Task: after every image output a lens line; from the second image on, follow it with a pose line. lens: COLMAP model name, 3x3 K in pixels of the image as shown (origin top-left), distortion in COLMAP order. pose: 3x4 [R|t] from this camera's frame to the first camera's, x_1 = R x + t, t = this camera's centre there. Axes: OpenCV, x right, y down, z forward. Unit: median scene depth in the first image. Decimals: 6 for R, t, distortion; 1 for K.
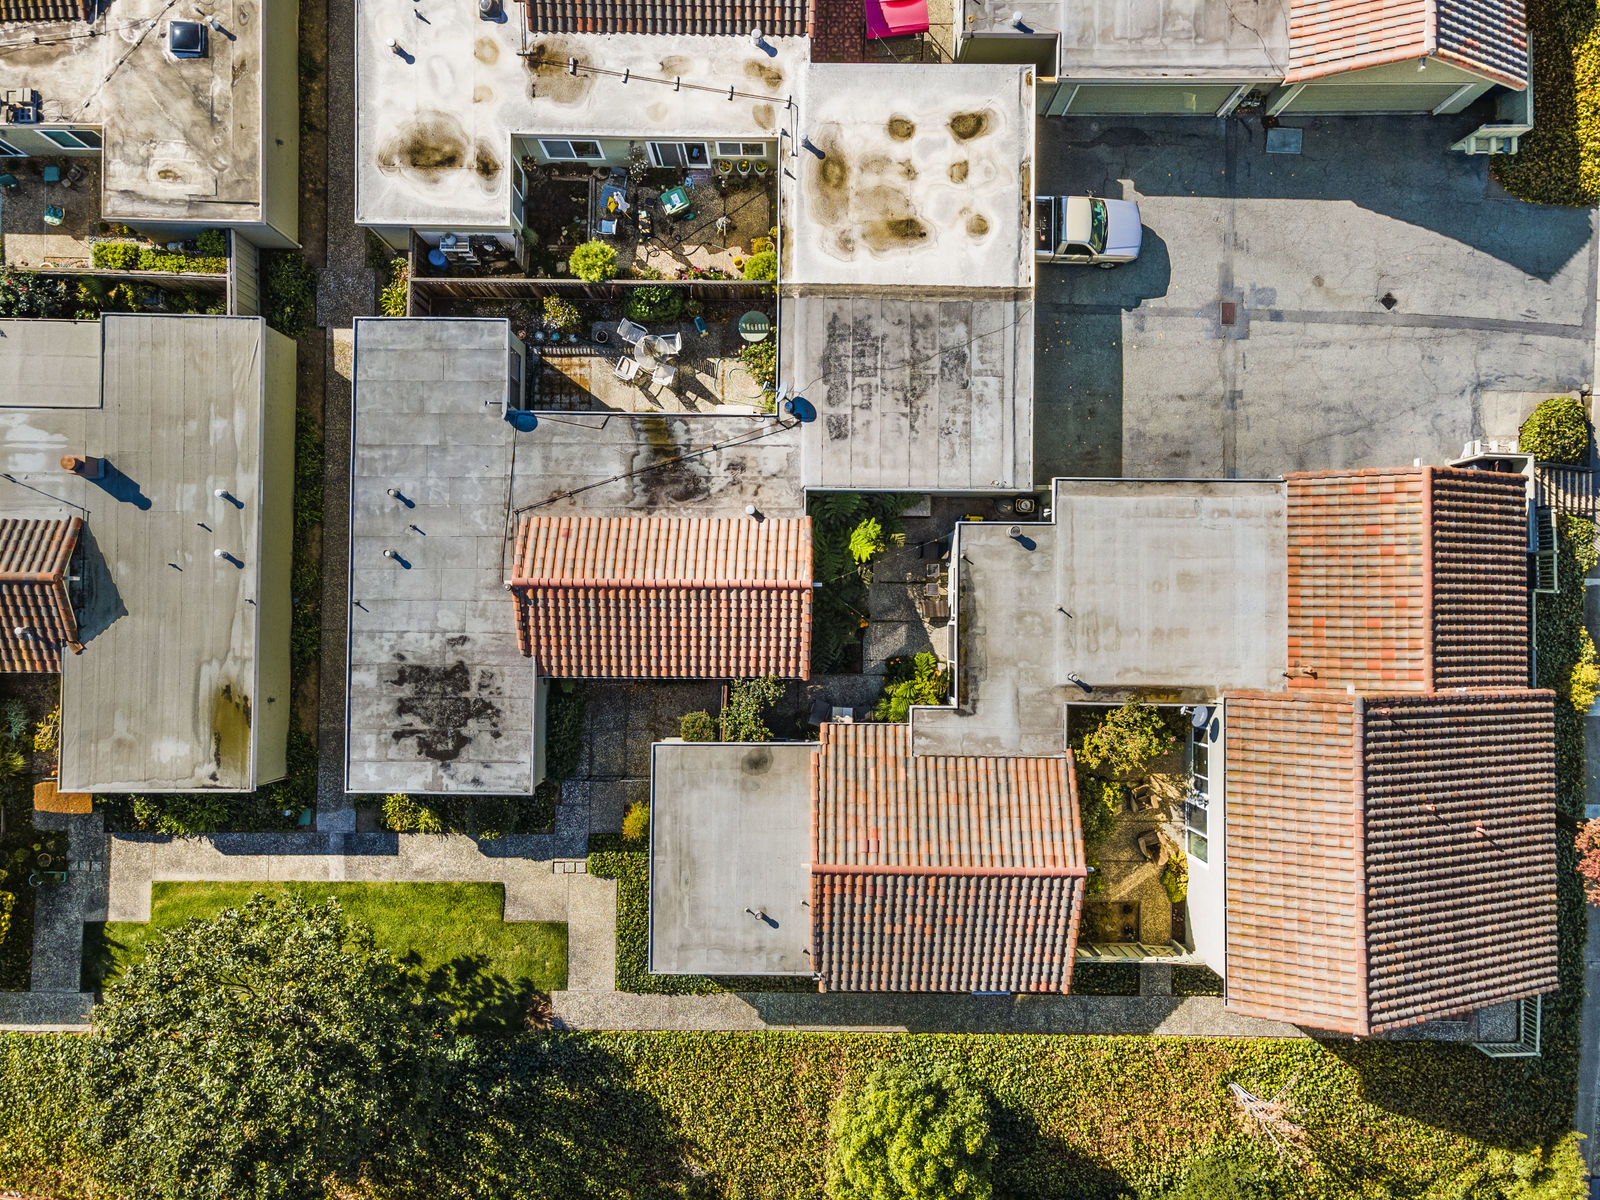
lens RADIAL K [[1161.1, 0, 800.0], [0, 1161.1, 600.0], [0, 0, 1]] dist [0.028346, 0.007060]
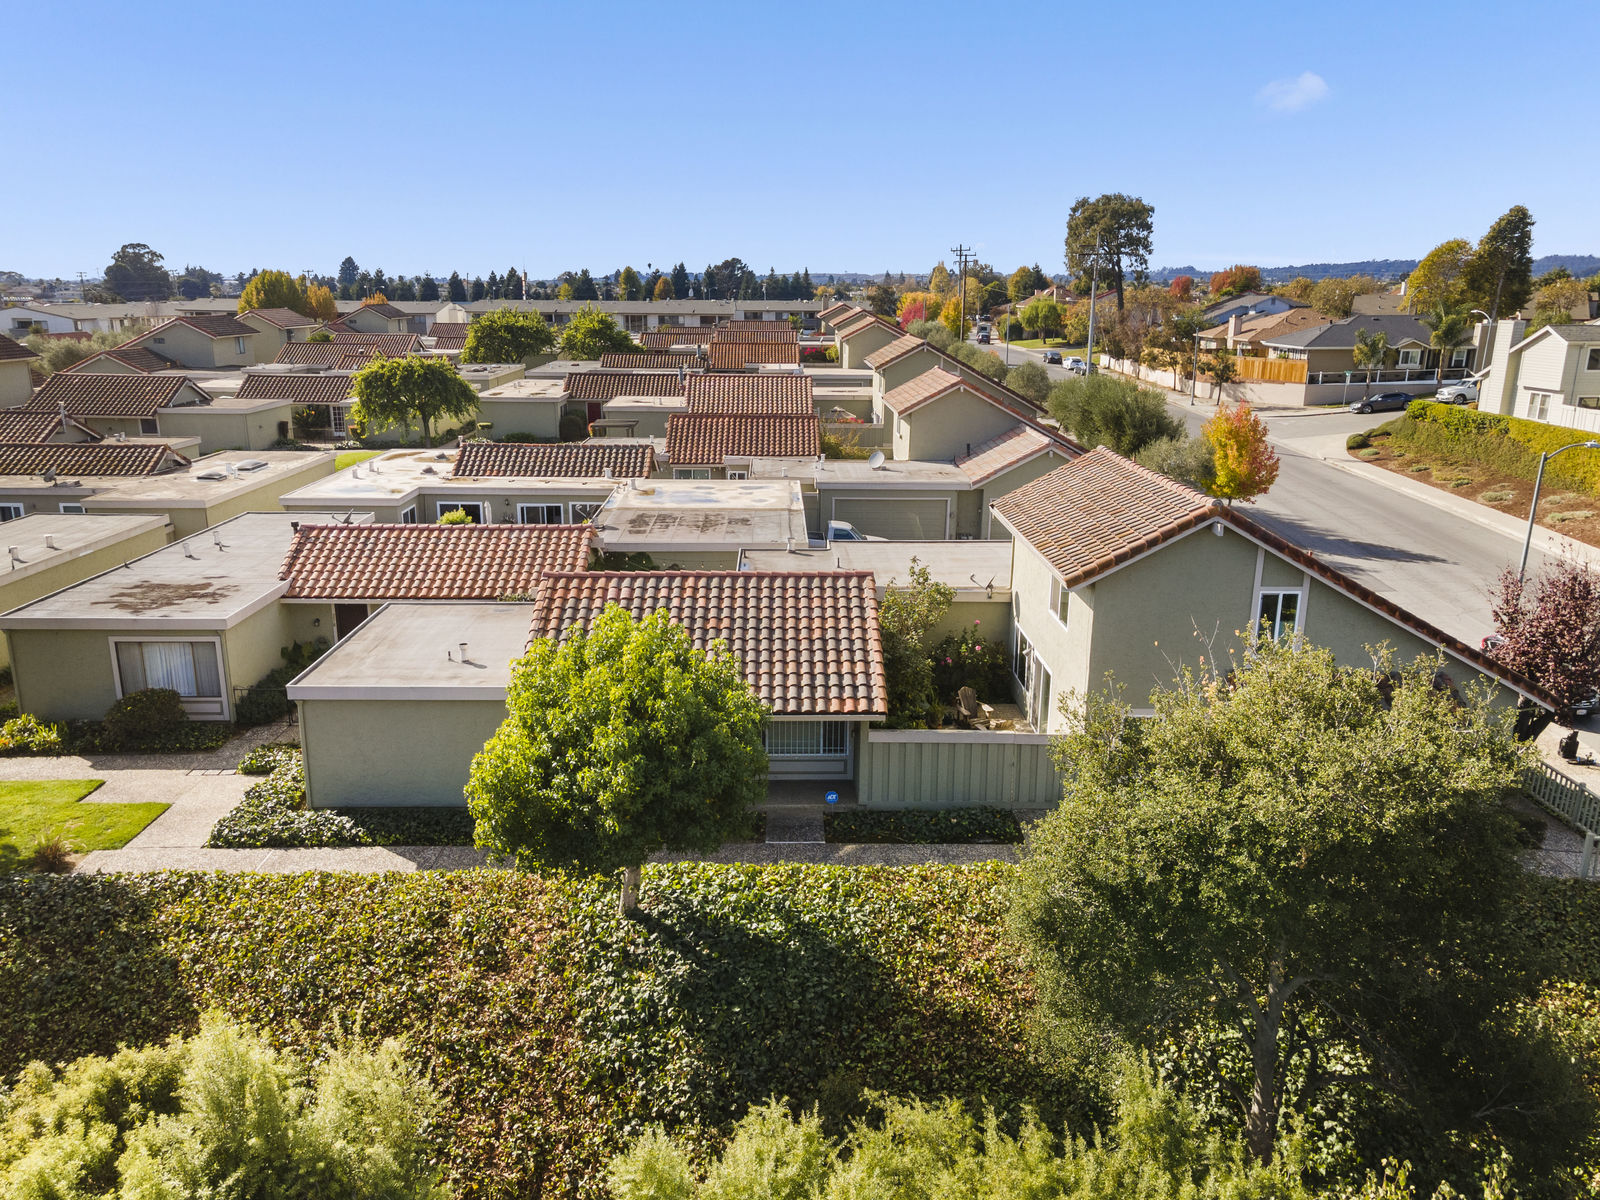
lens RADIAL K [[1154.8, 0, 800.0], [0, 1154.8, 600.0], [0, 0, 1]] dist [0.005698, 0.077977]
pose [[0.999794, 0.000483, 0.020289, 0.165904], [0.019247, 0.294475, -0.955465, 0.957249], [-0.006436, 0.955659, 0.294405, 0.716539]]
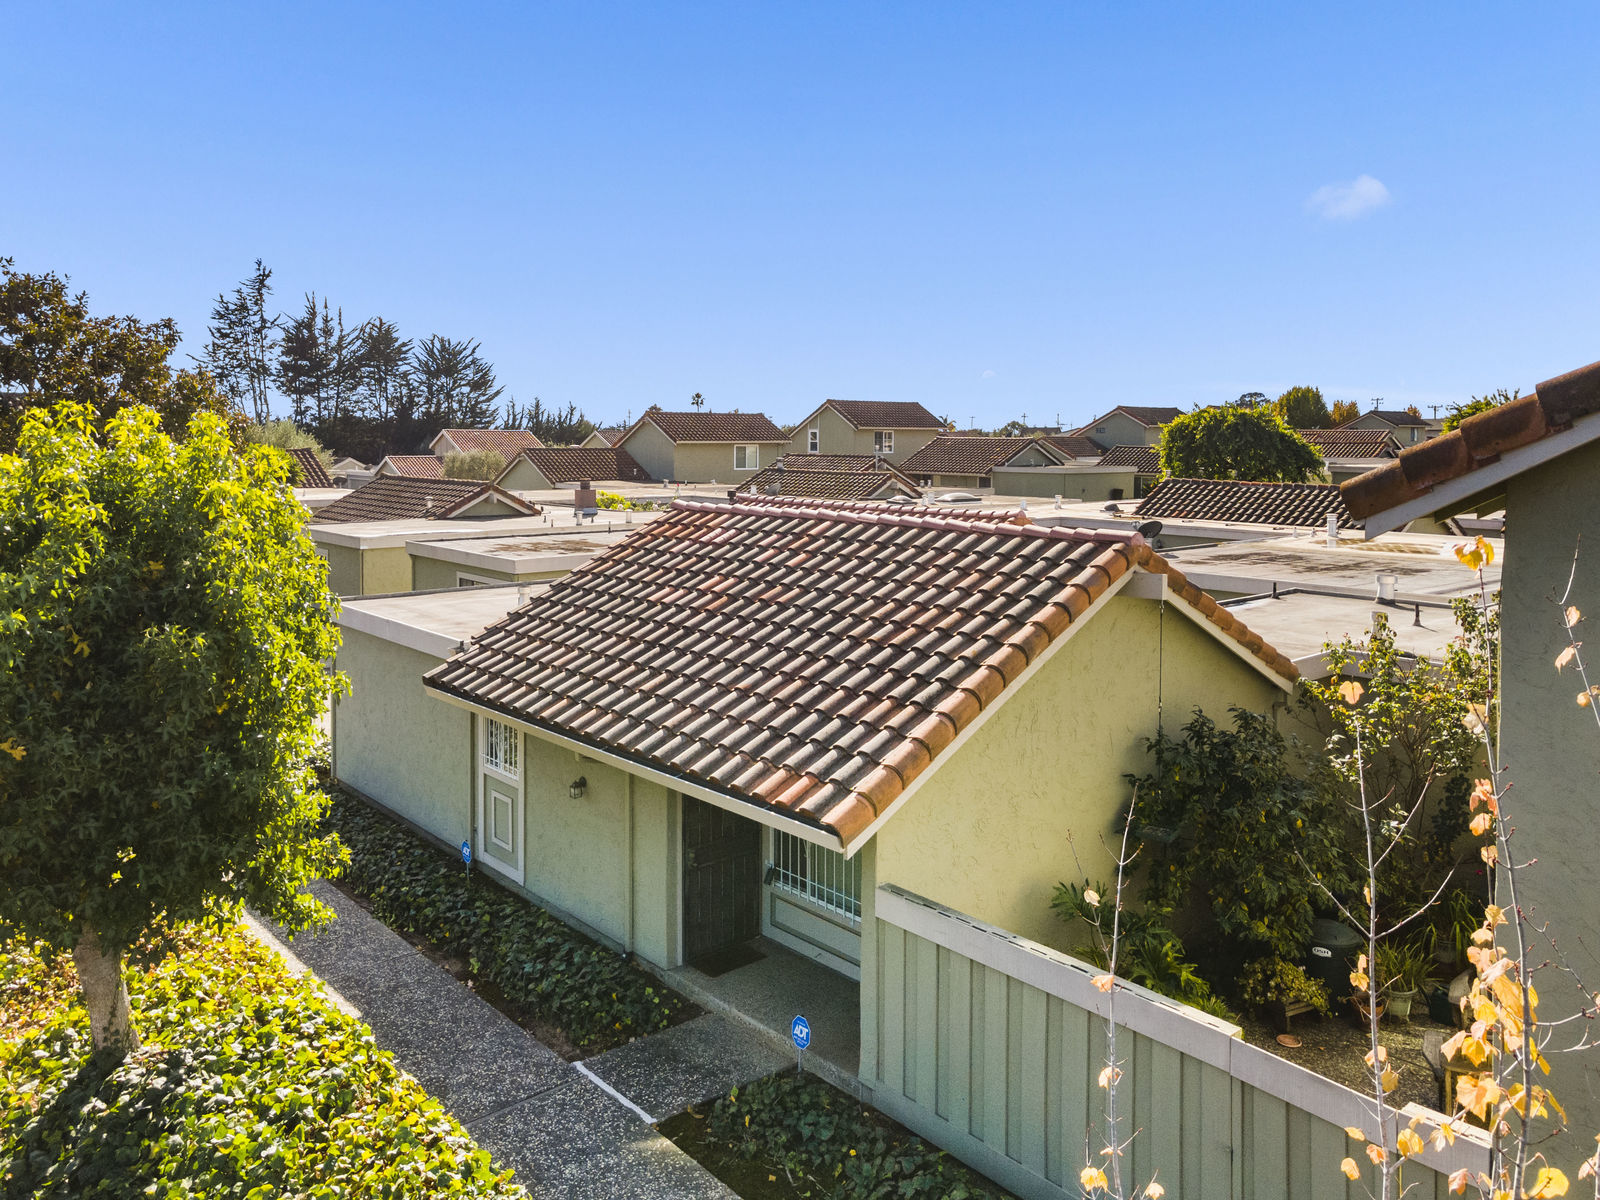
lens RADIAL K [[1224.3, 0, 801.6], [0, 1224.3, 451.9], [0, 0, 1]] dist [0.015963, -0.001573]
pose [[0.666173, 0.021613, -0.745484, 0.418510], [-0.745606, 0.041932, -0.665067, 0.509480], [0.016886, 0.998887, 0.044048, 0.885560]]
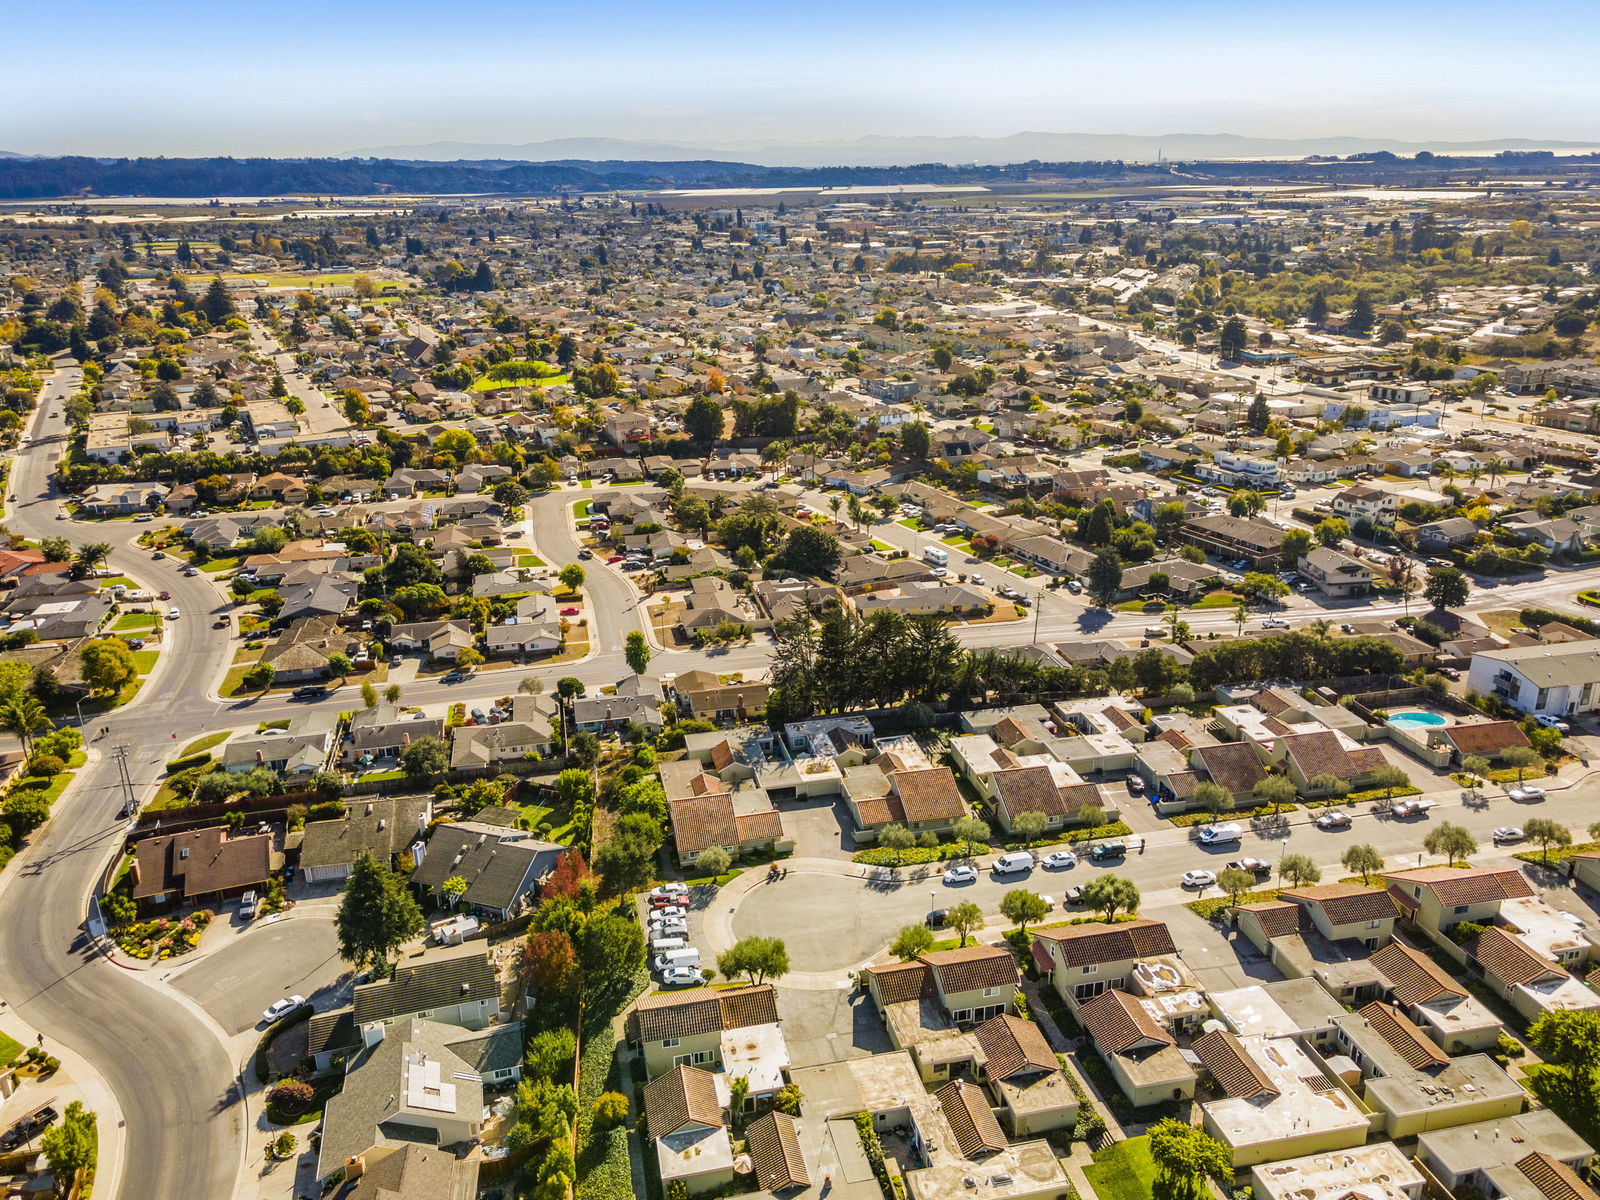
lens RADIAL K [[1161.1, 0, 800.0], [0, 1161.1, 600.0], [0, 0, 1]] dist [0.028346, 0.007060]
pose [[0.224173, 0.328150, -0.917641, 1.672060], [-0.973679, 0.115195, -0.196669, 0.380544], [0.041170, 0.937576, 0.345336, -1.489907]]
